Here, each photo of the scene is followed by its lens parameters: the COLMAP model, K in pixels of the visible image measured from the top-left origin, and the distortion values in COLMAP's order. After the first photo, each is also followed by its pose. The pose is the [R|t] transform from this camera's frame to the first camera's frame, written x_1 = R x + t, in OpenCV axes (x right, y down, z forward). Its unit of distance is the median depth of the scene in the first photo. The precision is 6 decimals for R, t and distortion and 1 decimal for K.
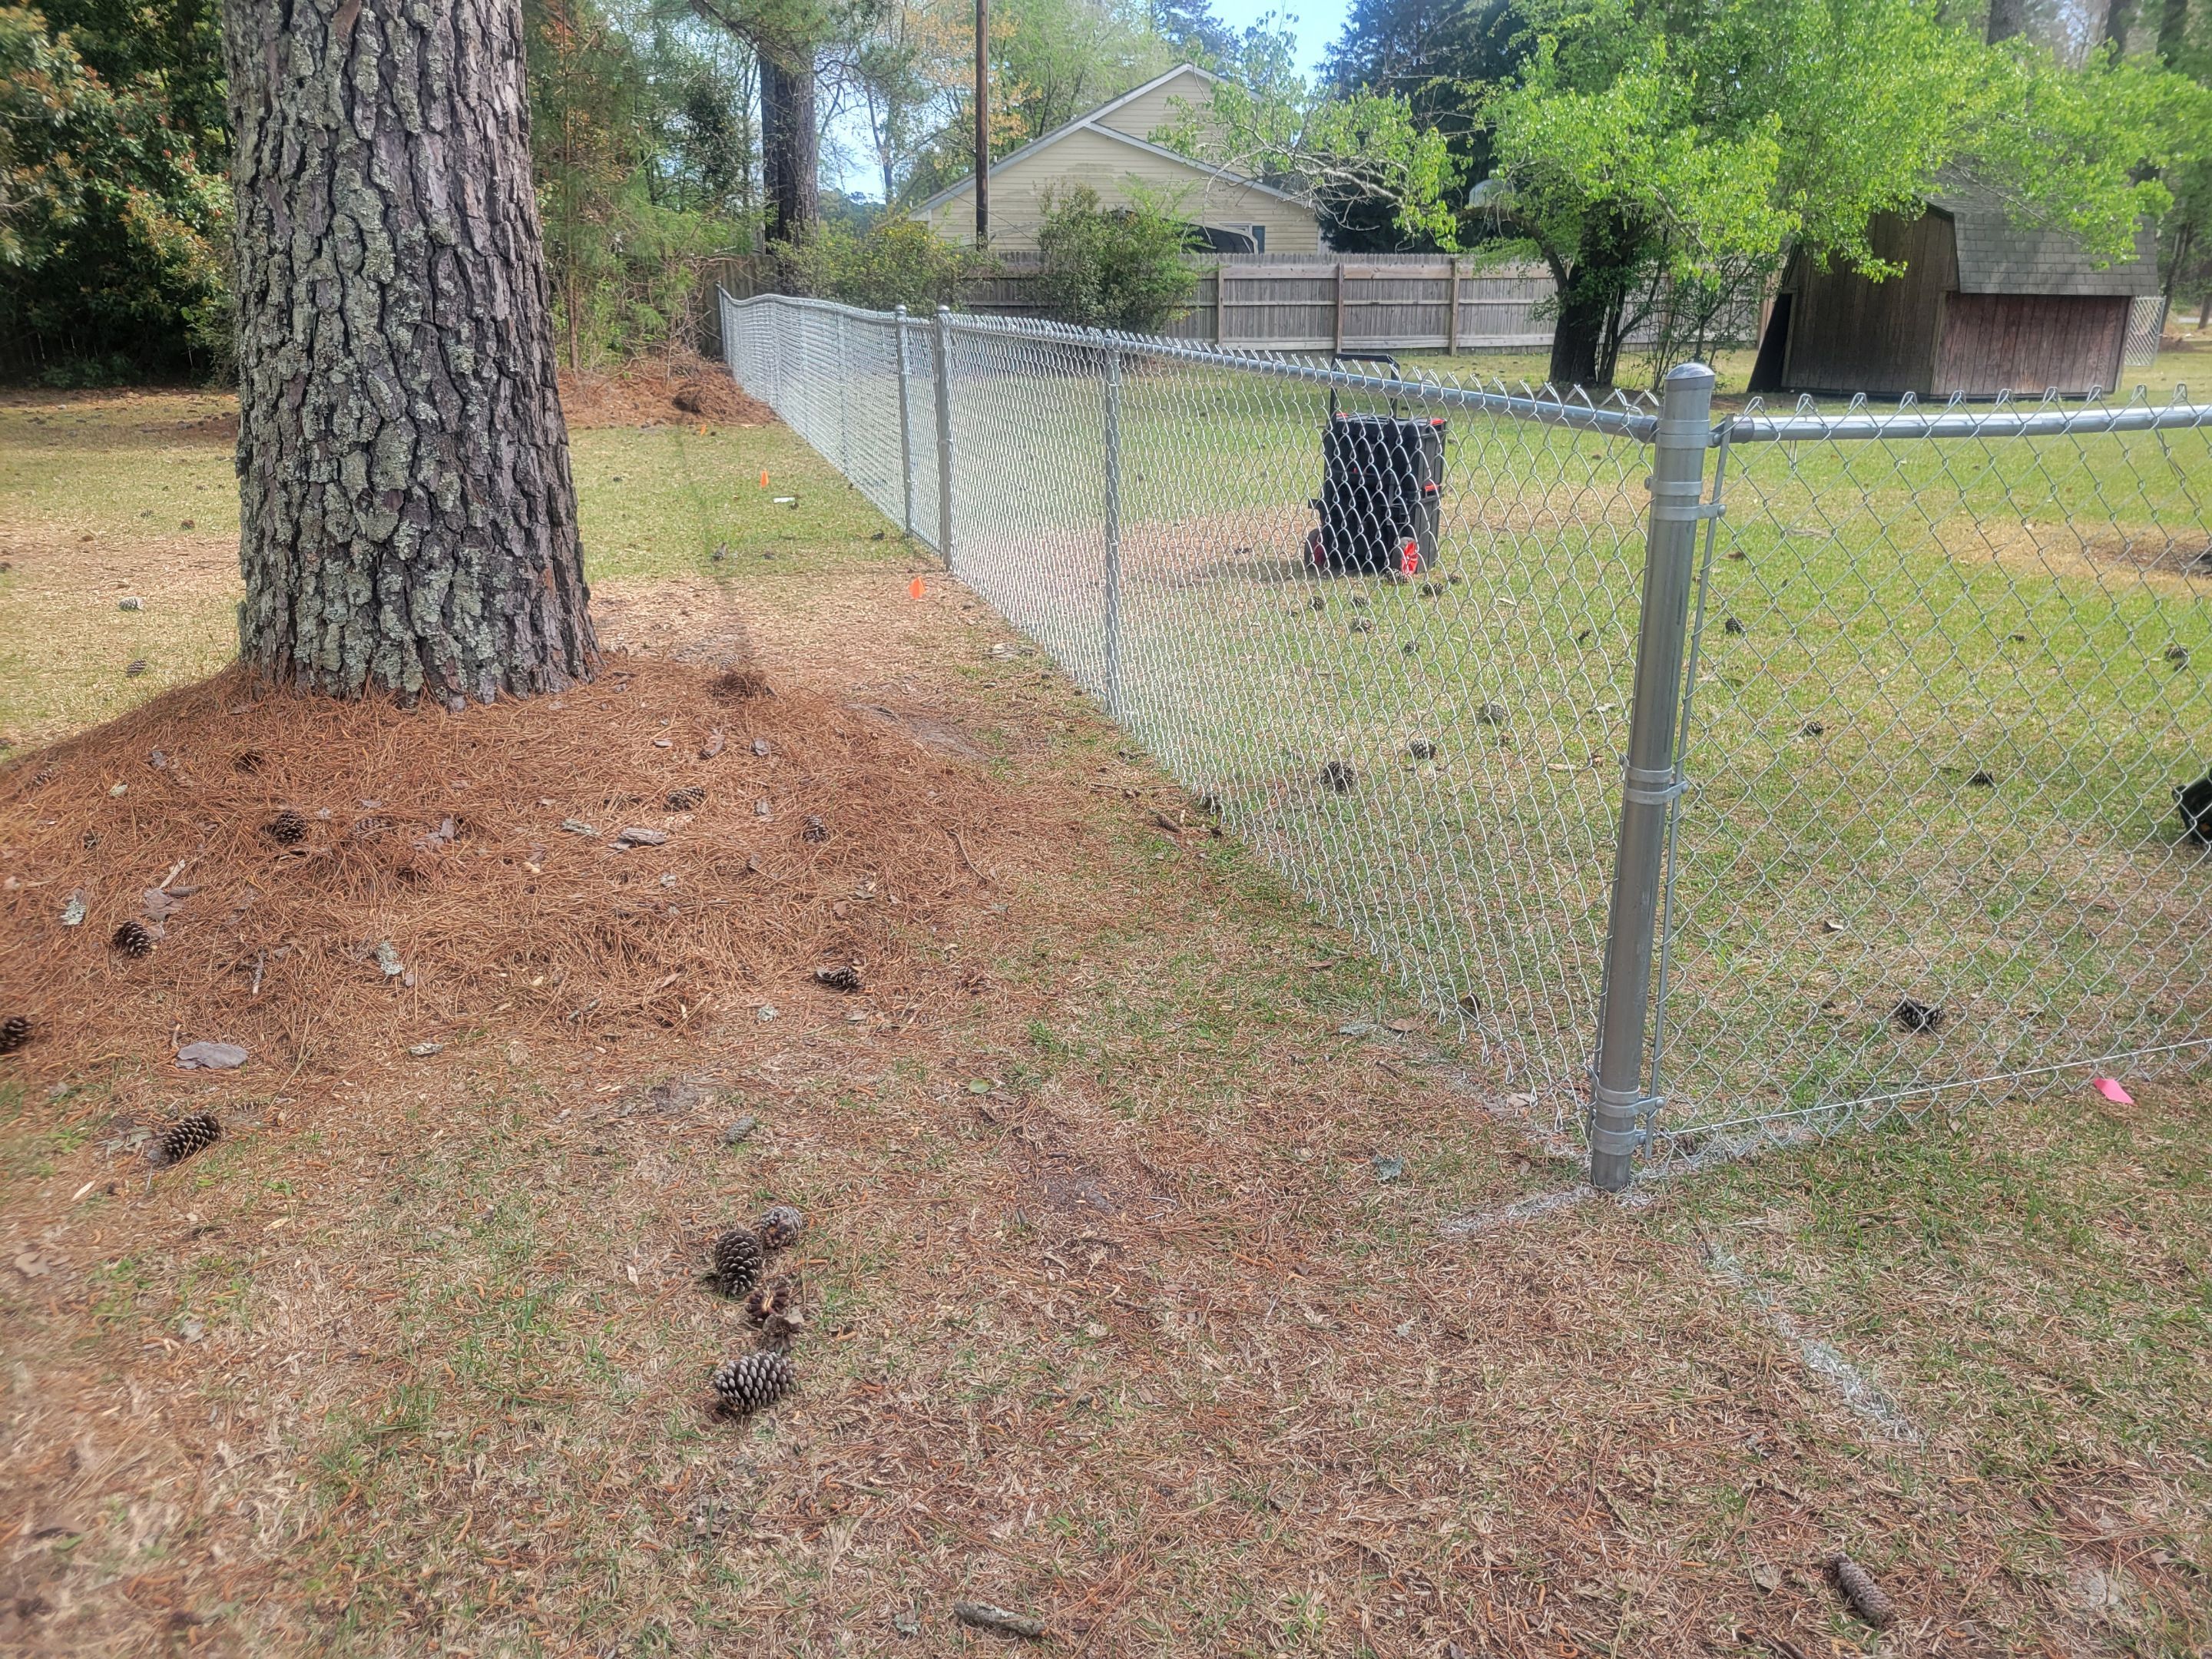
lens RADIAL K [[1681.9, 0, 1103.2], [0, 1681.9, 825.7], [0, 0, 1]] dist [0.048981, -0.057235]
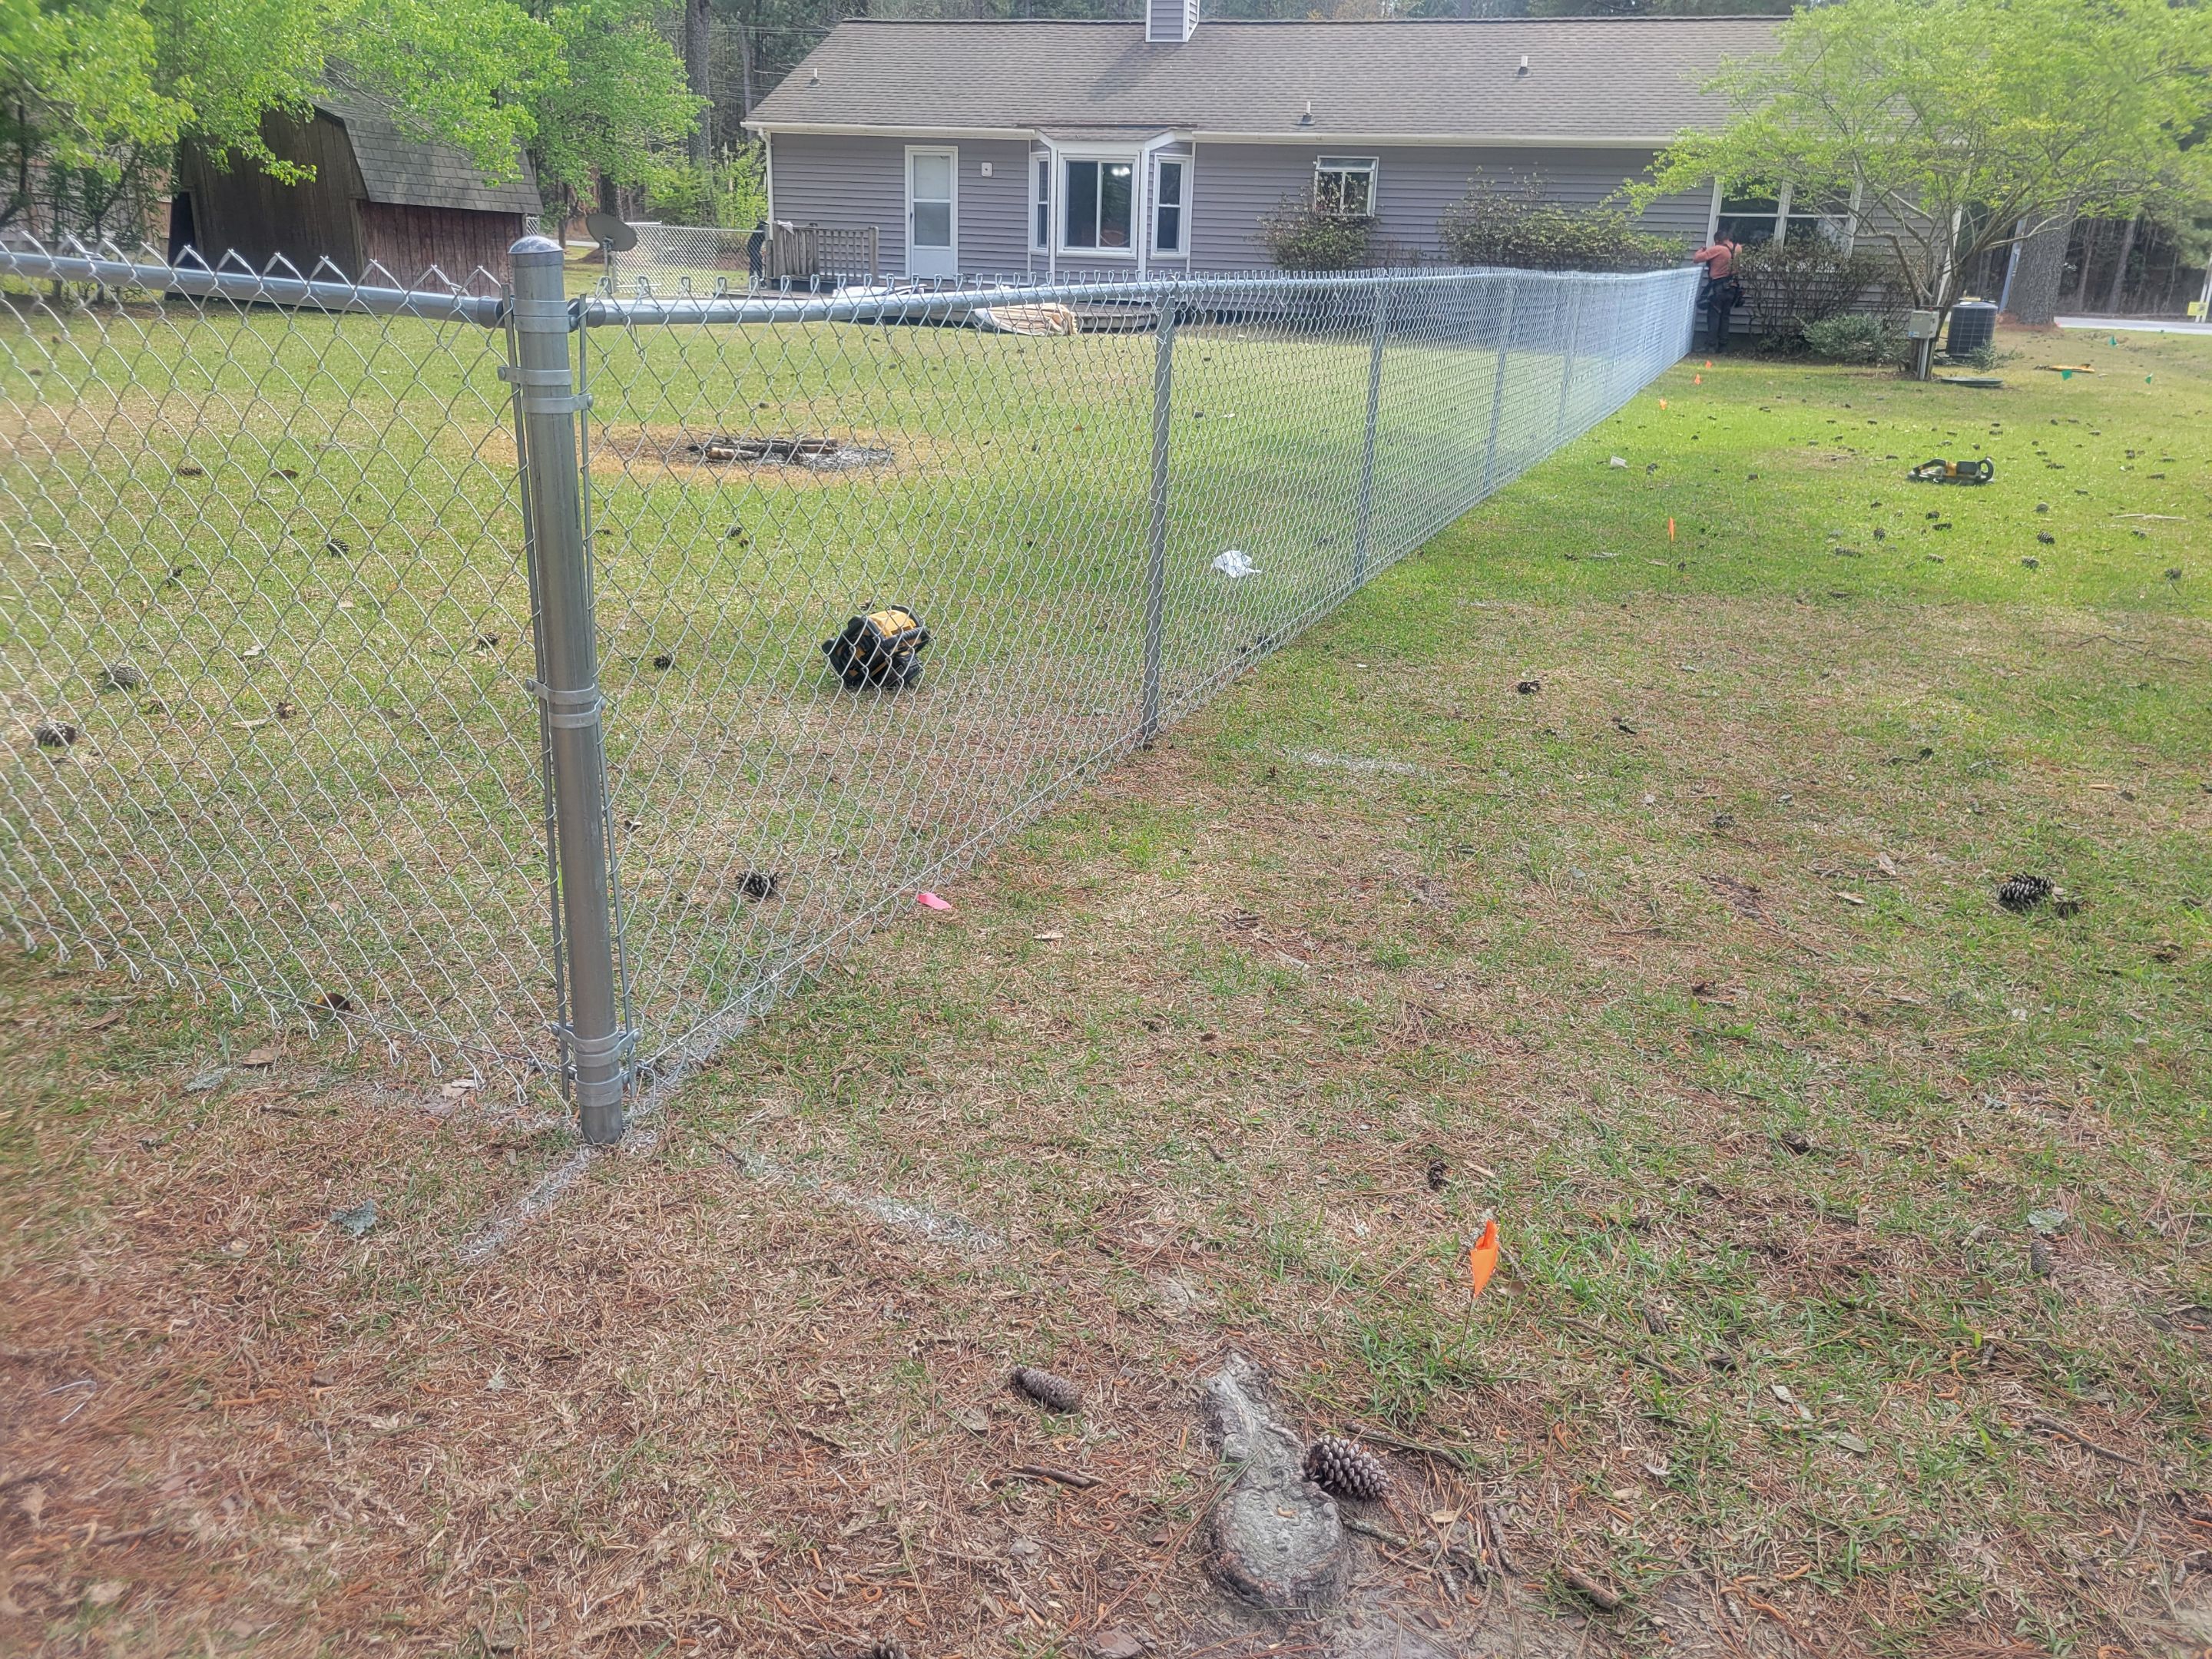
lens RADIAL K [[1659.0, 0, 1106.0], [0, 1659.0, 829.5], [0, 0, 1]] dist [0.046993, -0.033501]
pose [[0.630597, -0.229930, 0.741269, -0.167120], [0.192594, 0.971593, 0.137534, -0.025922], [-0.751835, 0.056035, 0.656966, 0.174931]]
